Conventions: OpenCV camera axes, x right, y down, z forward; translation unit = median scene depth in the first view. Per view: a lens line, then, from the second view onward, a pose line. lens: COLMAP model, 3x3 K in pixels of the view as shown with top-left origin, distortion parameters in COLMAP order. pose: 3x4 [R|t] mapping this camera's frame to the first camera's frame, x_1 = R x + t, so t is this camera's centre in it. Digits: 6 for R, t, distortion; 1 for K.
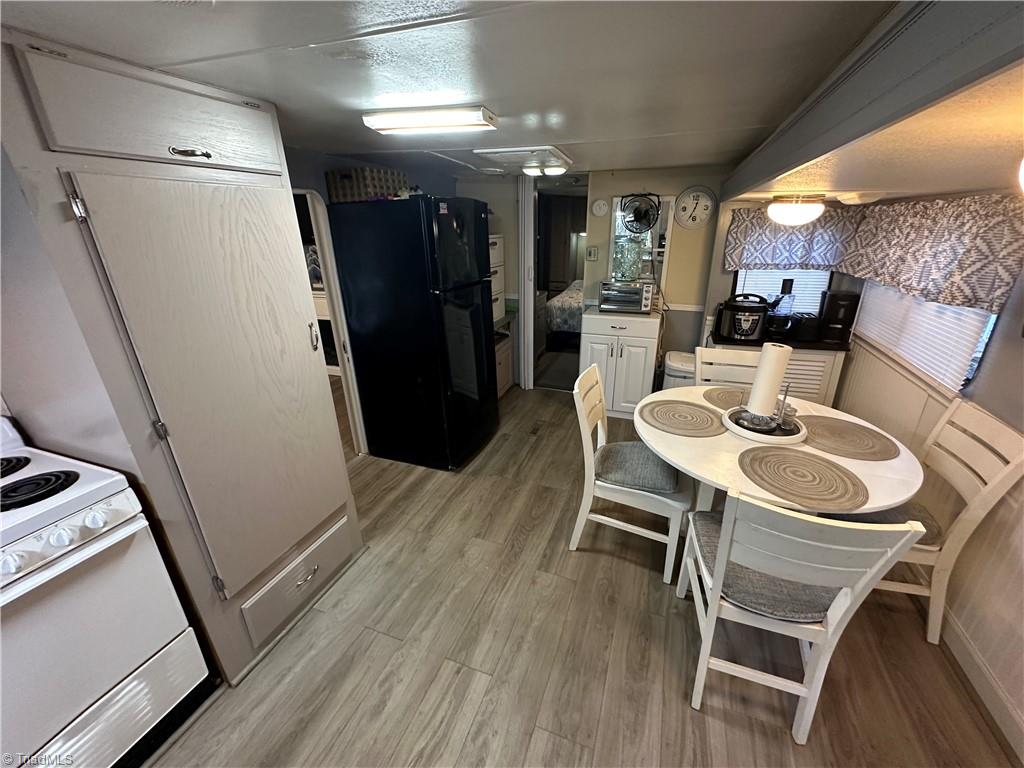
lens RADIAL K [[412.2, 0, 512.0], [0, 412.2, 384.0], [0, 0, 1]] dist [-0.003032, 0.000000]
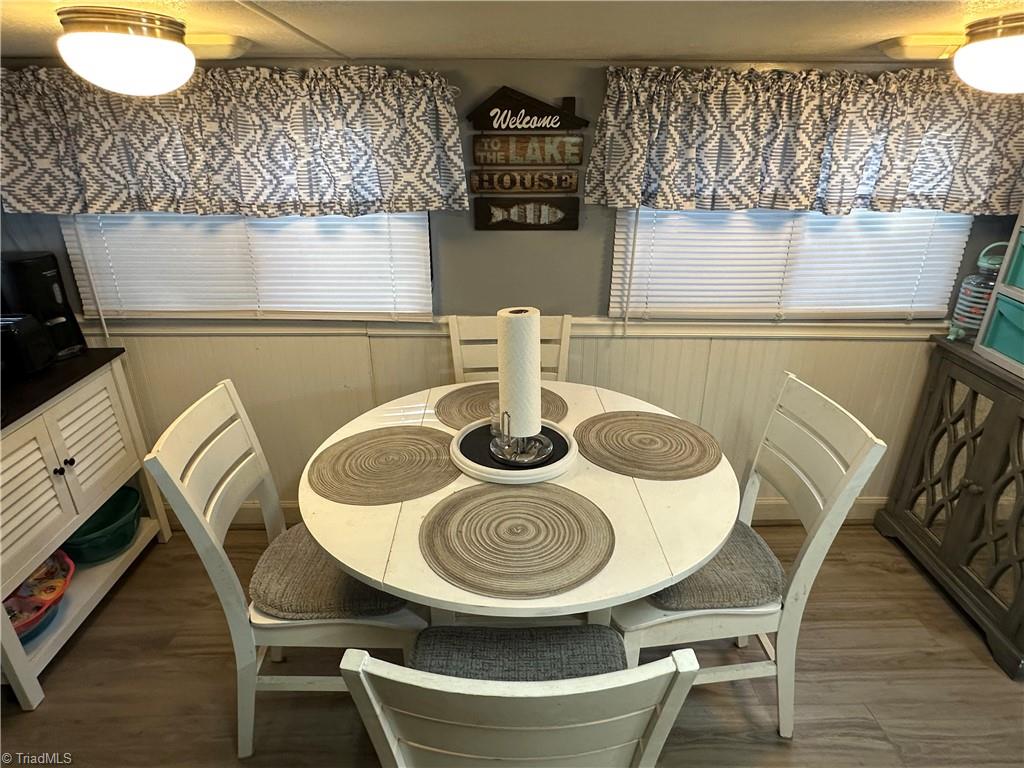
lens RADIAL K [[605.6, 0, 512.0], [0, 605.6, 384.0], [0, 0, 1]] dist [-0.002165, -0.001020]
pose [[-0.386103, -0.347633, 0.854445, -0.031160], [0.332577, 0.811516, 0.480451, -0.139765], [-0.860417, 0.469673, -0.197714, 0.408824]]
